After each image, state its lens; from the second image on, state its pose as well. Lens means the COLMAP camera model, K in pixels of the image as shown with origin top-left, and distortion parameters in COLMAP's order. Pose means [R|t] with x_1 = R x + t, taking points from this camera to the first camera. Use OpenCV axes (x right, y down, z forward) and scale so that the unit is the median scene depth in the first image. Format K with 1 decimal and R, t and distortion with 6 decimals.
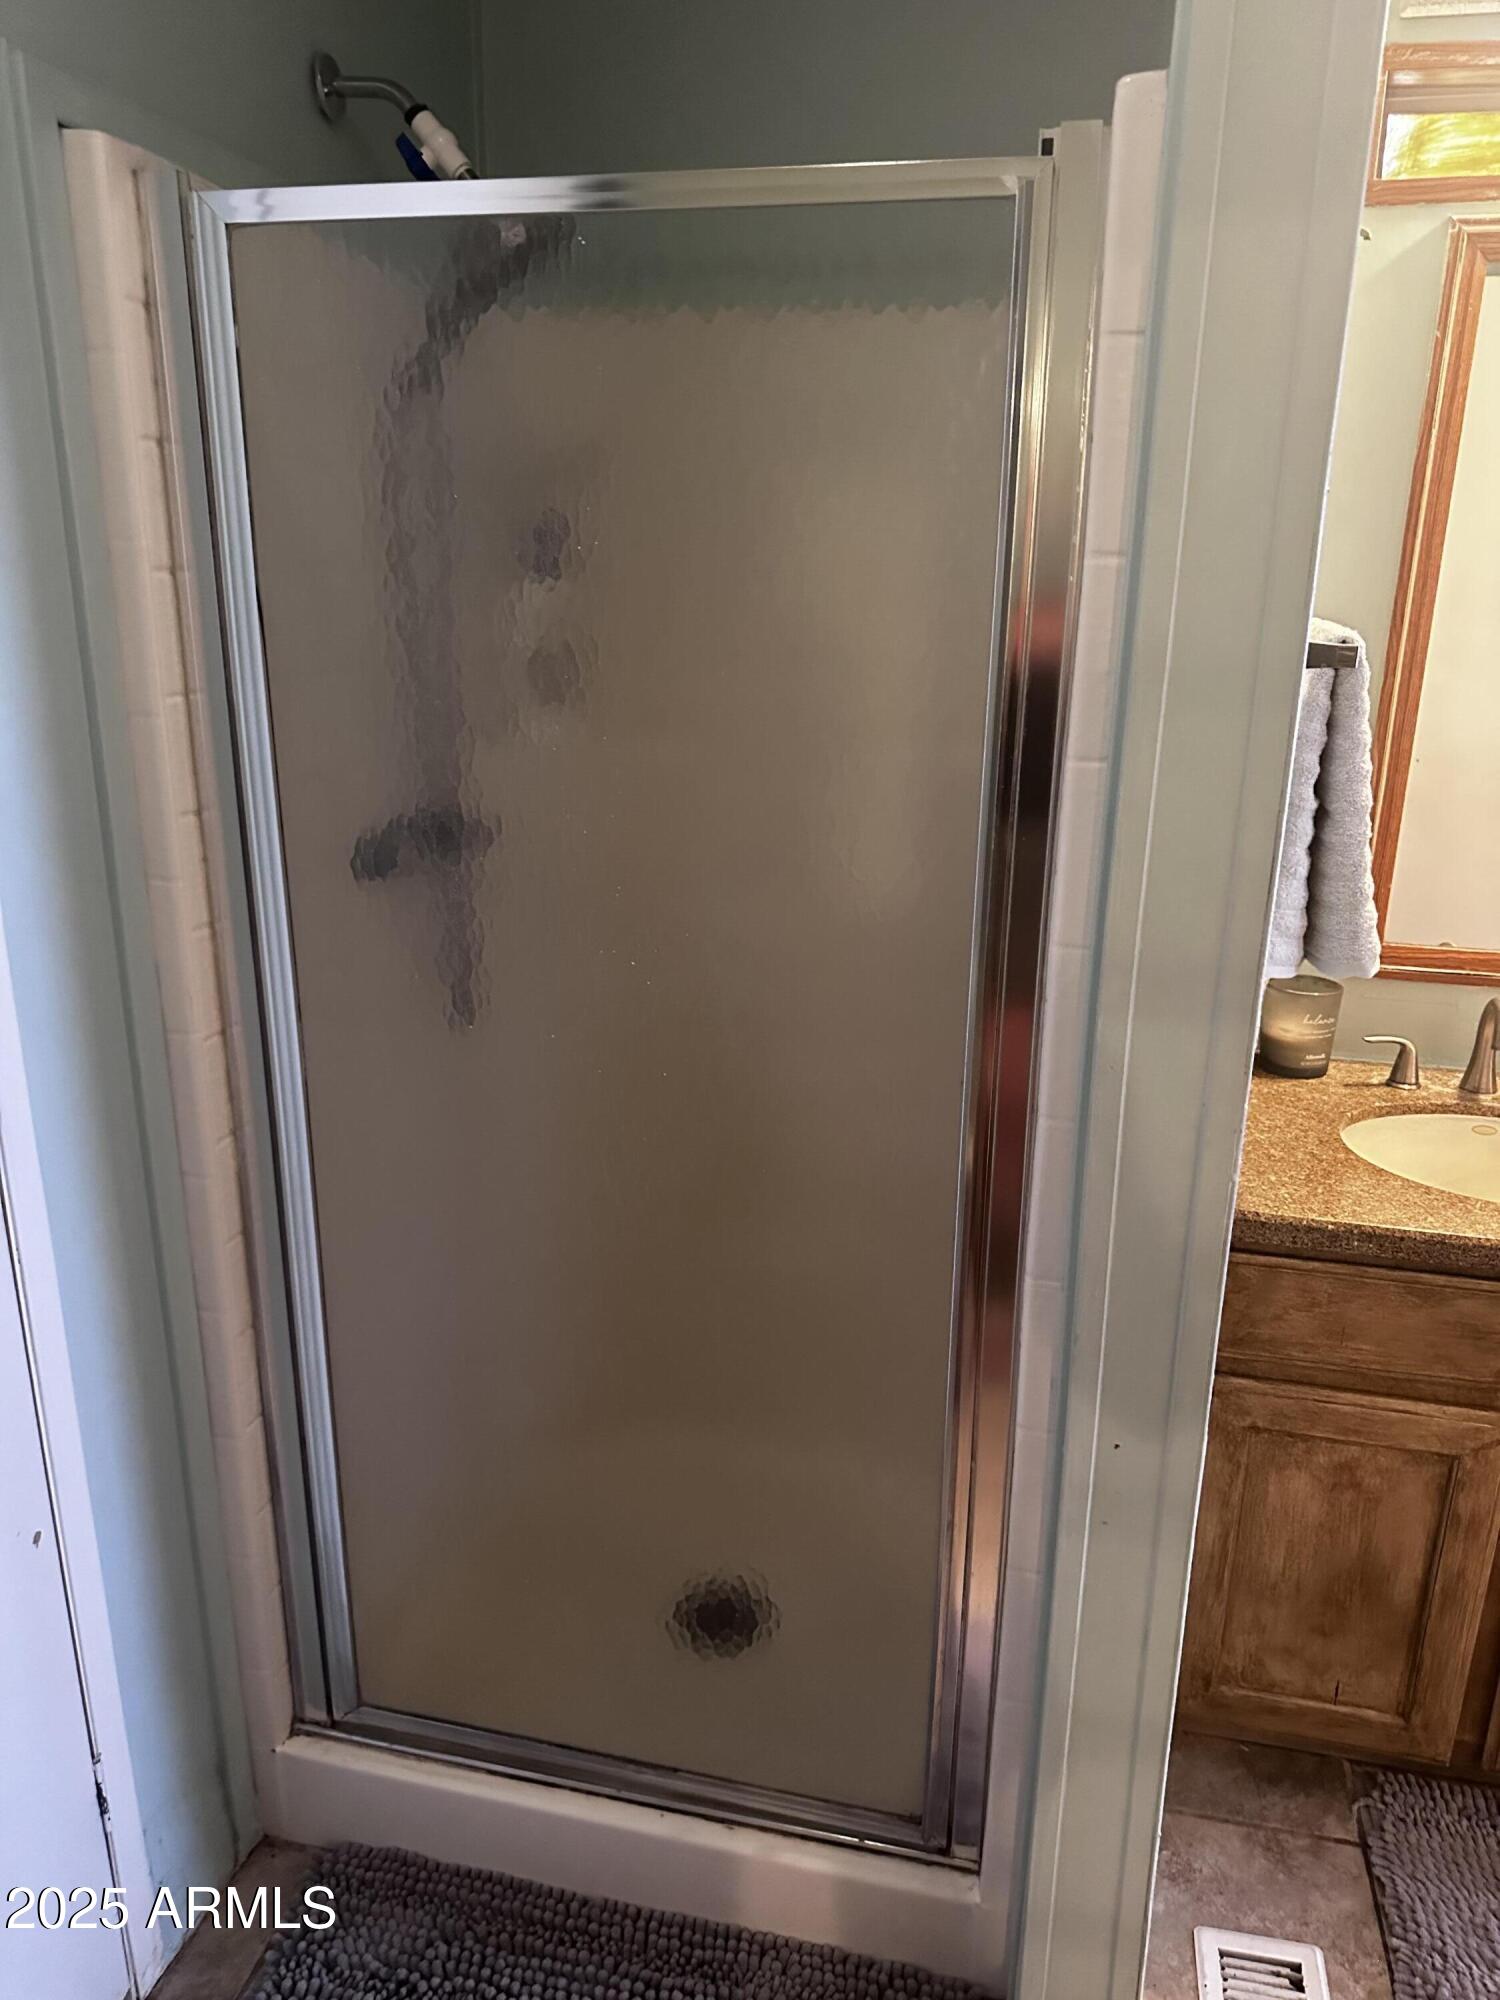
lens RADIAL K [[1470.1, 0, 750.0], [0, 1470.1, 1000.0], [0, 0, 1]] dist [0.035127, -0.037450]
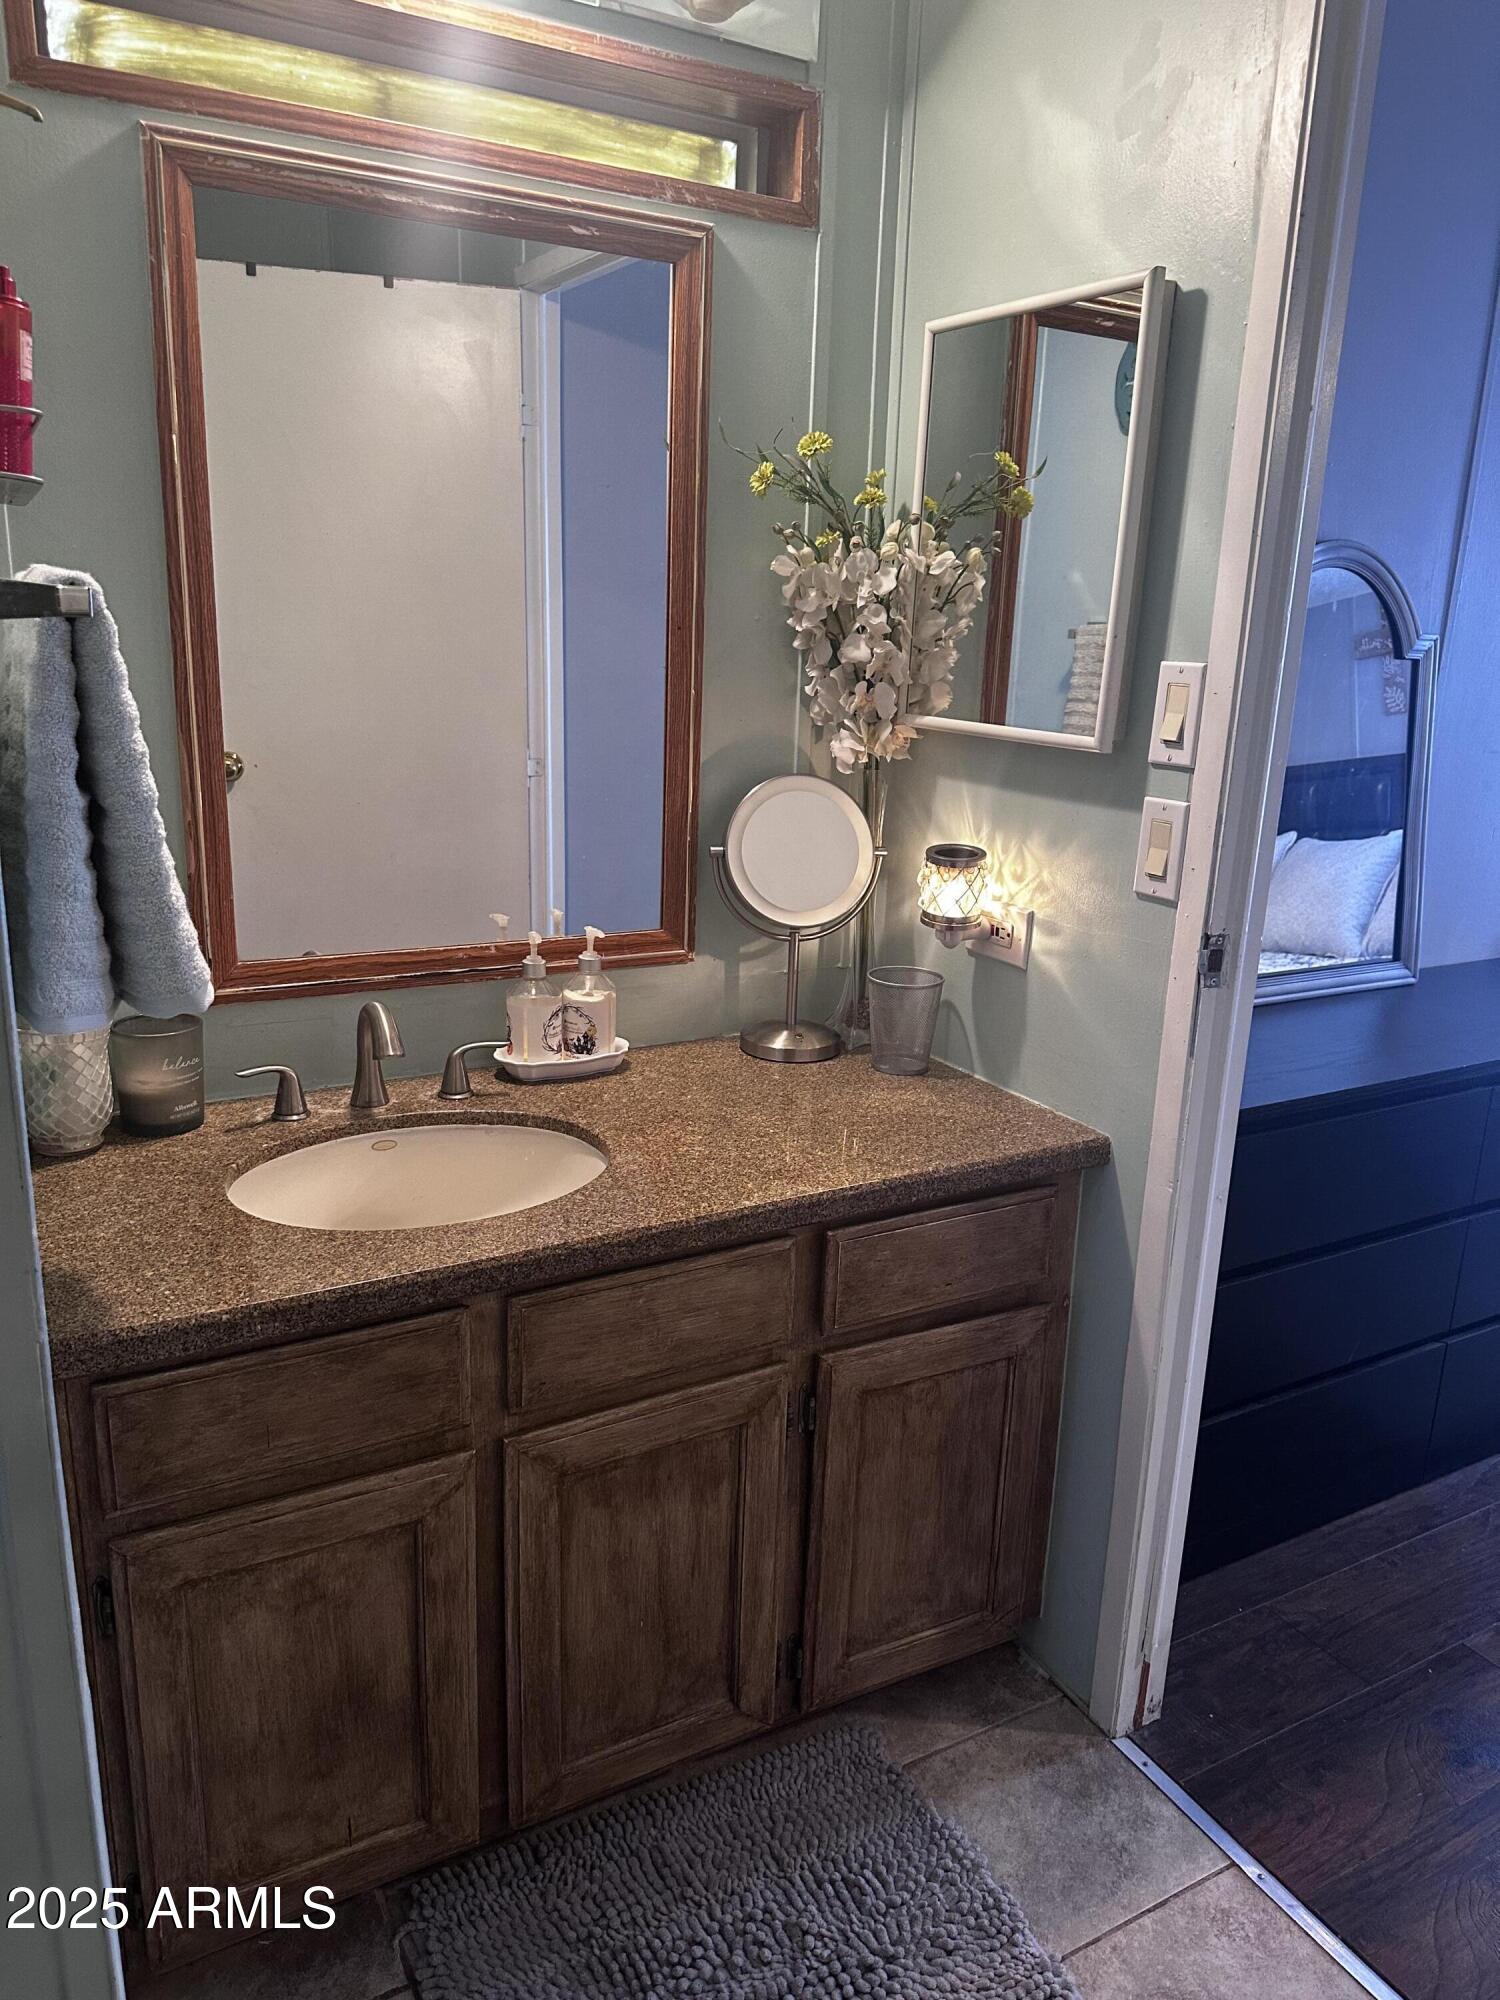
lens RADIAL K [[1394.7, 0, 748.0], [0, 1394.7, 1015.3], [0, 0, 1]] dist [0.133663, -0.213385]
pose [[0.748485, -0.180647, 0.638073, 0.132648], [0.182044, 0.981189, 0.064243, -0.006728], [-0.637676, 0.068072, 0.767291, 0.195127]]
